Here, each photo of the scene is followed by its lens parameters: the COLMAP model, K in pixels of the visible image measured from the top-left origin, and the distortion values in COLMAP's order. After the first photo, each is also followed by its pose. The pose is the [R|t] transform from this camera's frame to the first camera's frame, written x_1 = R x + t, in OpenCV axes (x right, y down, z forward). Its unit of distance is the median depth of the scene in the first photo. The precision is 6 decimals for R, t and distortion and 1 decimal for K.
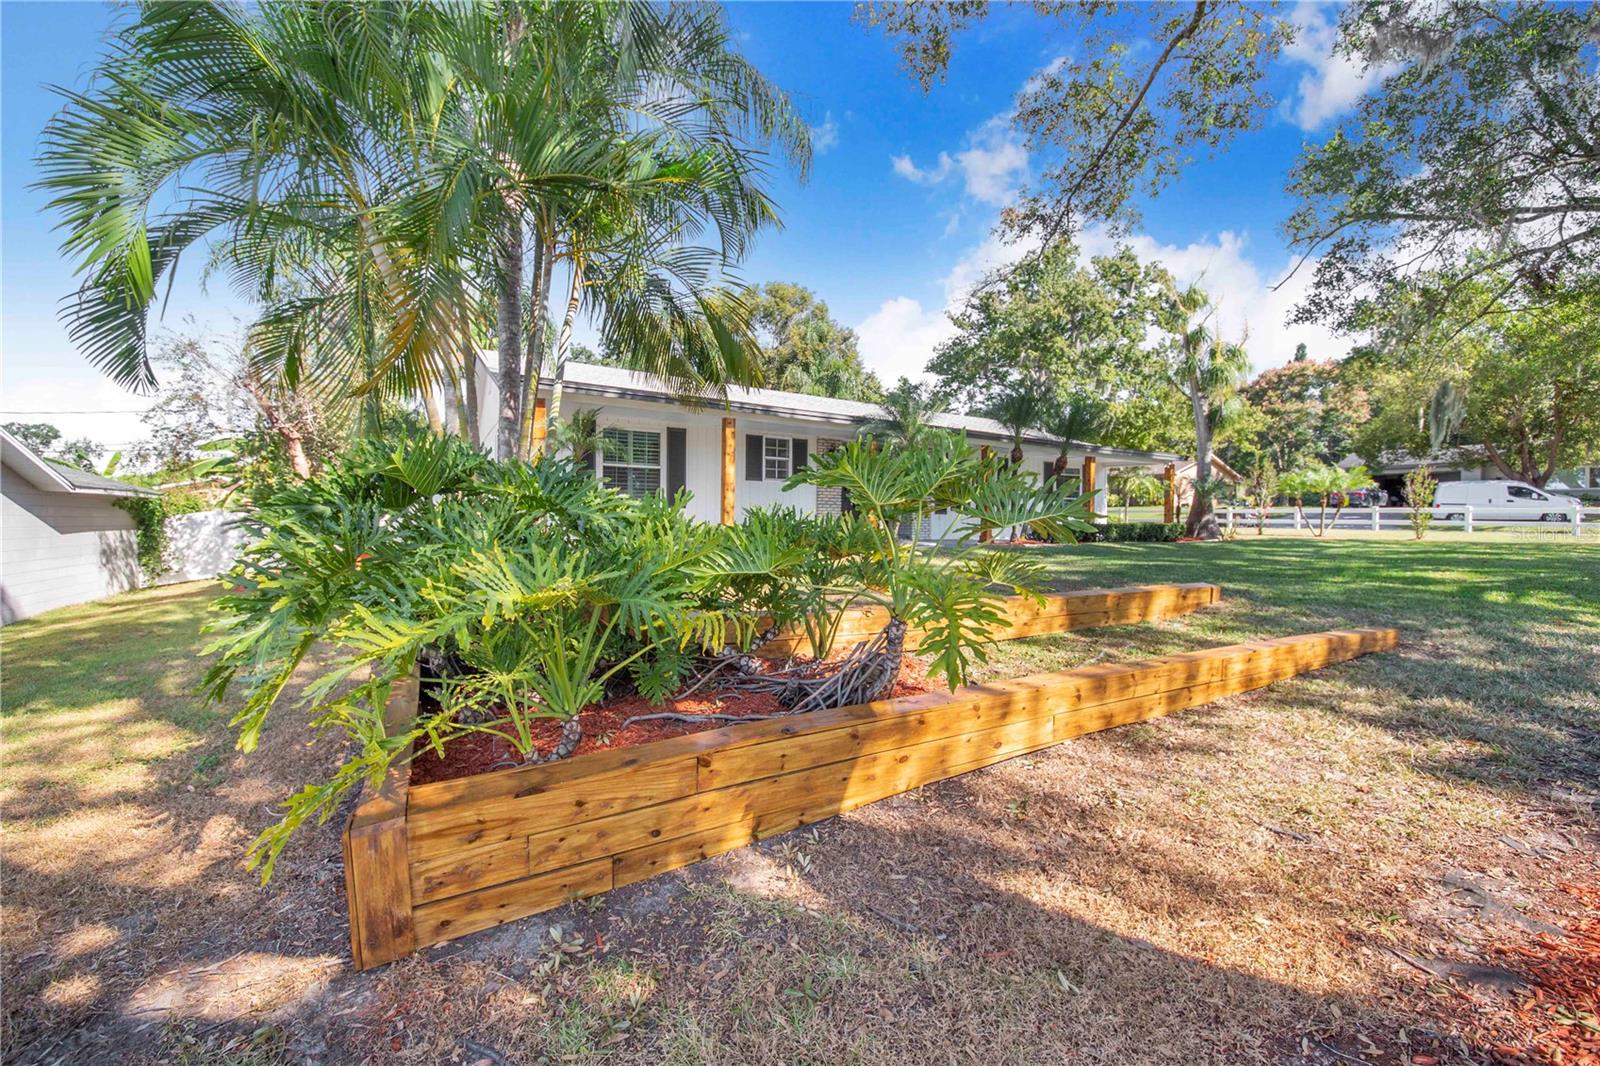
lens RADIAL K [[617.9, 0, 800.0], [0, 617.9, 533.0], [0, 0, 1]] dist [-0.014273, -0.000140]
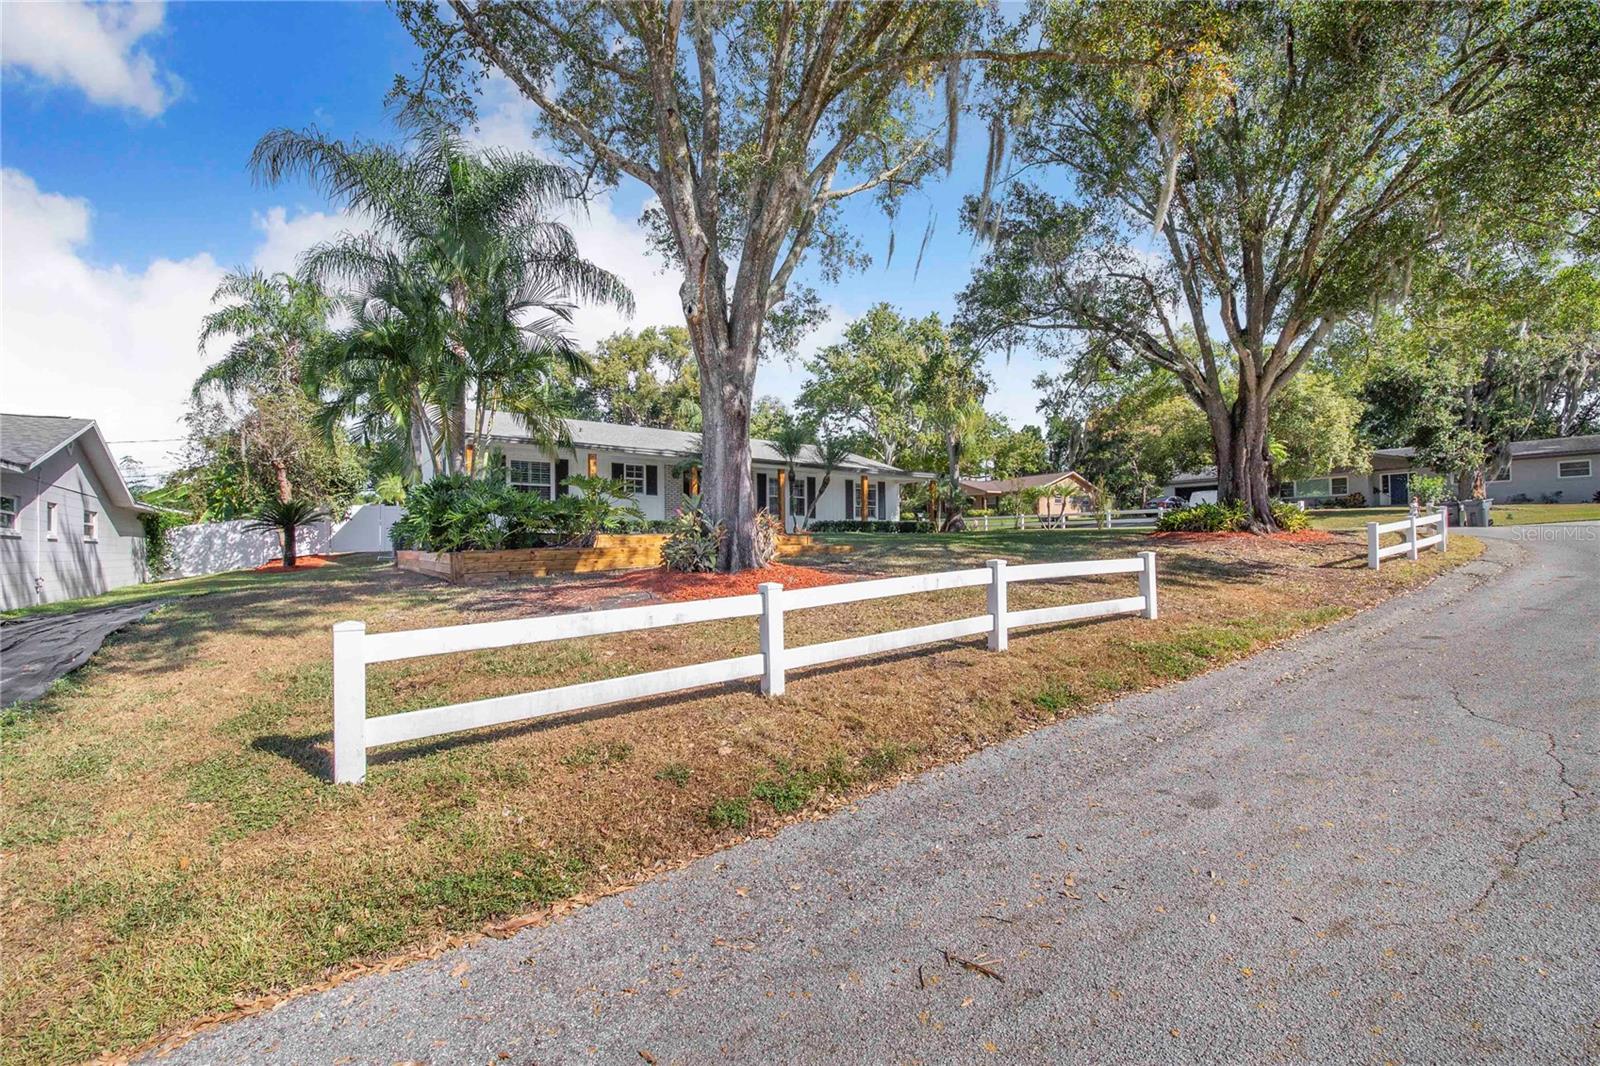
lens RADIAL K [[628.7, 0, 795.9], [0, 628.7, 543.6], [0, 0, 1]] dist [-0.013829, -0.000008]
pose [[0.994195, -0.021715, 0.105379, 0.176377], [0.023715, 0.999561, -0.017770, 0.066831], [-0.104947, 0.020166, 0.994273, -0.505624]]
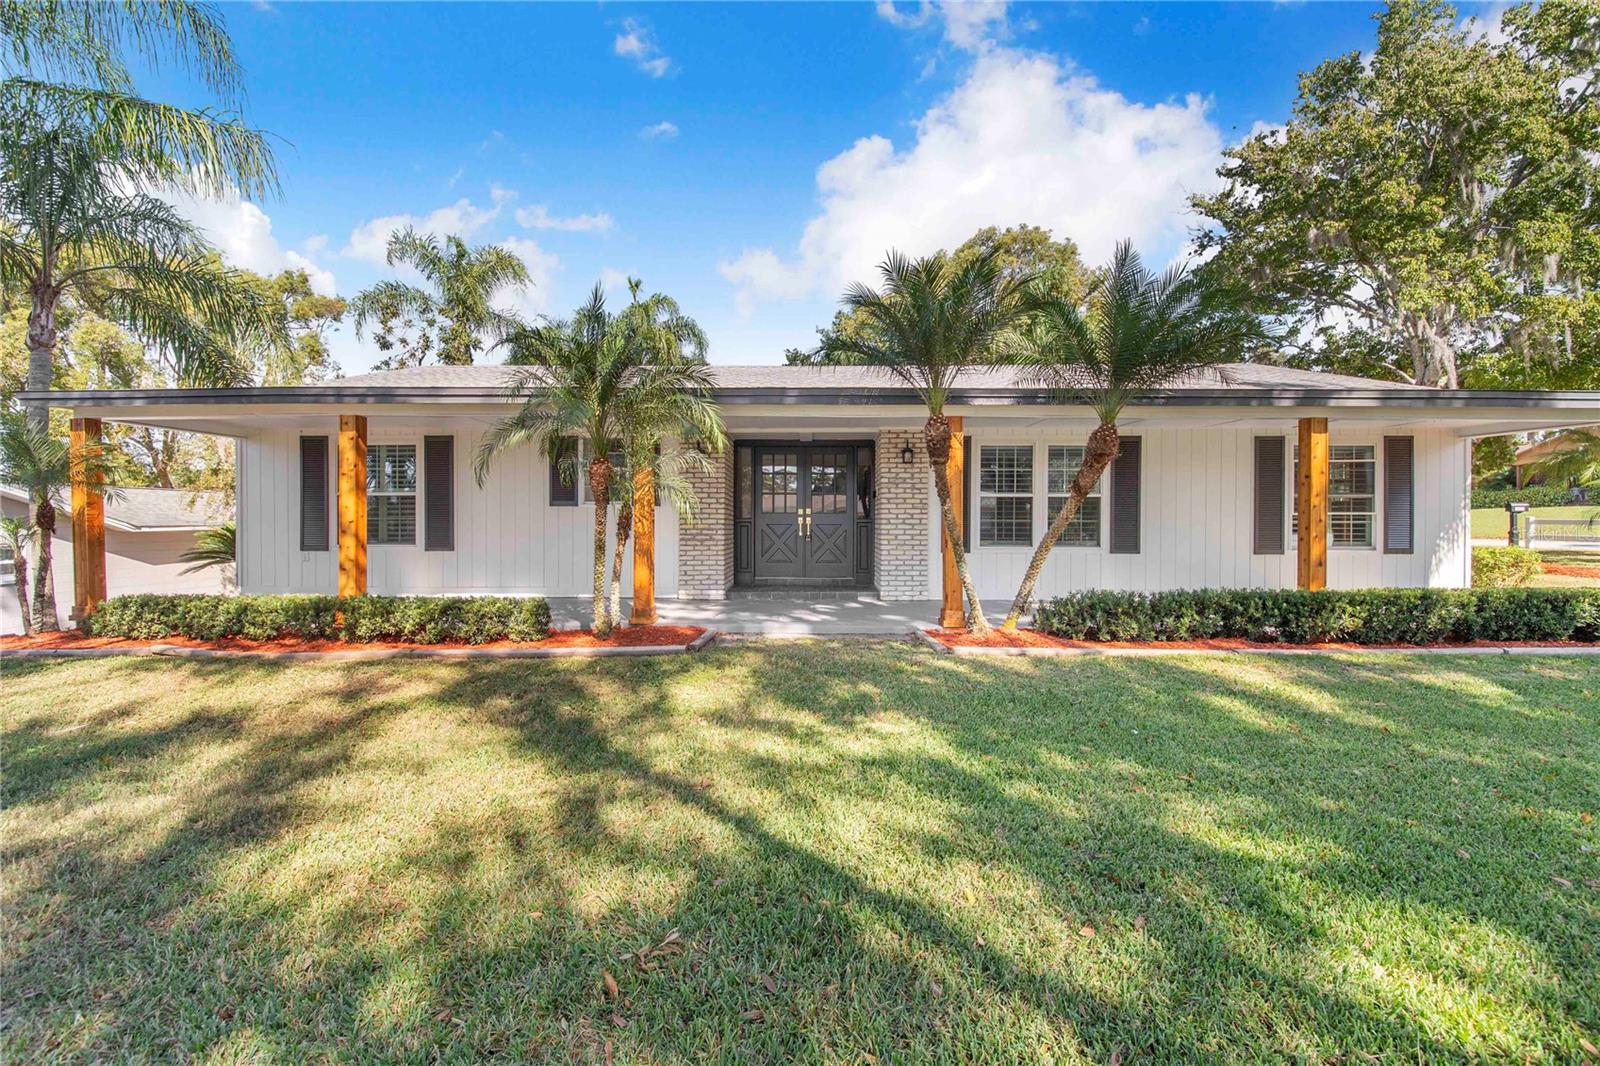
lens RADIAL K [[628.7, 0, 795.9], [0, 628.7, 543.6], [0, 0, 1]] dist [-0.013829, -0.000008]
pose [[0.860611, 0.006581, -0.509220, 0.445716], [0.000672, 0.999901, 0.014058, -0.054414], [0.509262, -0.012440, 0.860522, 0.553262]]
